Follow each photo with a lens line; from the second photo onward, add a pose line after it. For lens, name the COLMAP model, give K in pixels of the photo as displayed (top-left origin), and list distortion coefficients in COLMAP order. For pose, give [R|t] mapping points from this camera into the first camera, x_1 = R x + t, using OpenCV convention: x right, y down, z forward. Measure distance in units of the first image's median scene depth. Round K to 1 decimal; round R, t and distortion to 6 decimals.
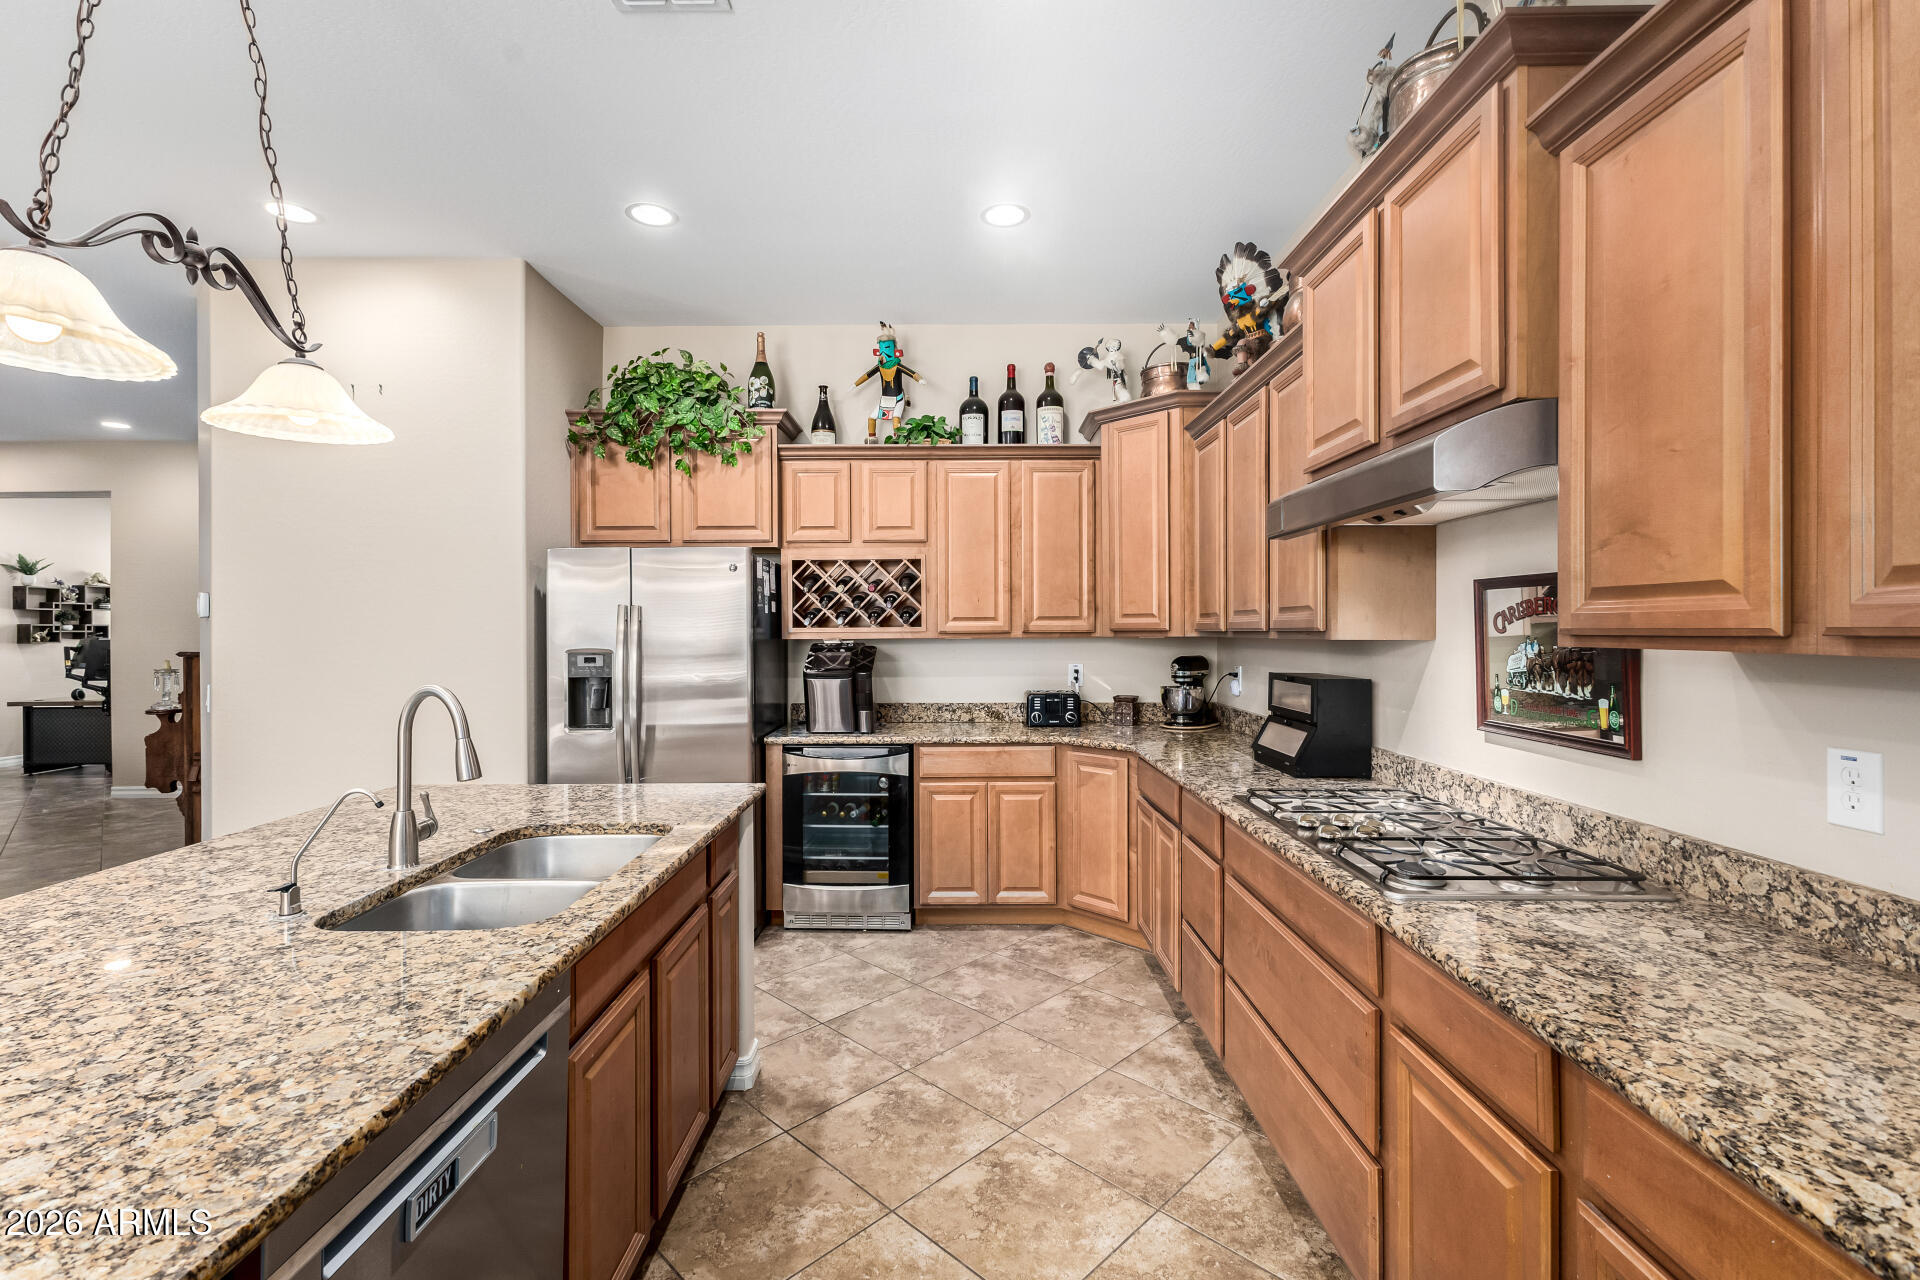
lens RADIAL K [[833.5, 0, 955.6], [0, 833.5, 629.3], [0, 0, 1]] dist [0.005462, 0.000234]
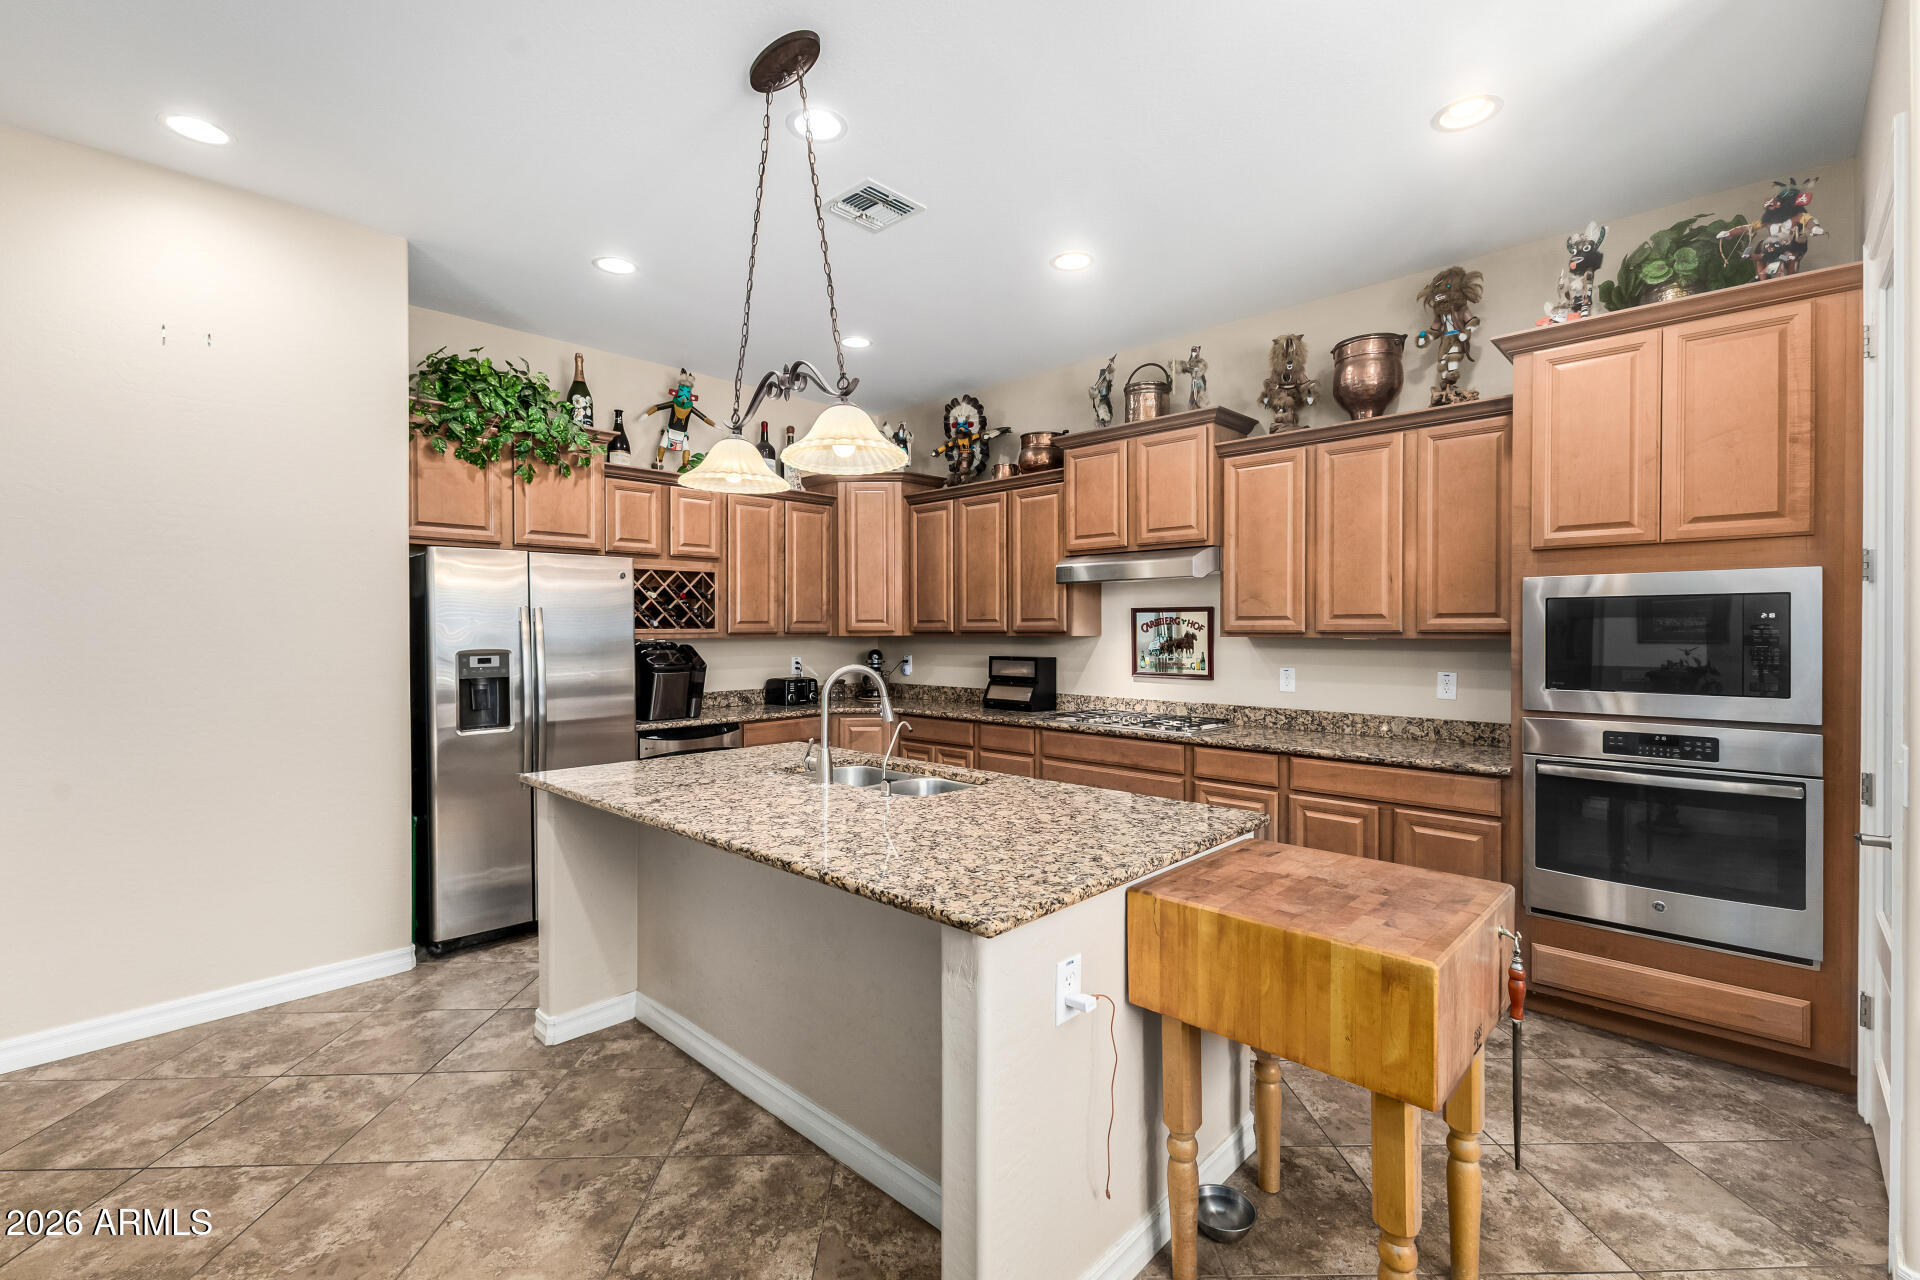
lens RADIAL K [[833.5, 0, 967.2], [0, 833.5, 639.7], [0, 0, 1]] dist [0.005462, 0.000234]
pose [[0.688610, -0.007119, 0.725097, -0.761677], [-0.000490, 0.999947, 0.010283, 0.000701], [-0.725132, -0.007436, 0.688570, -0.117616]]
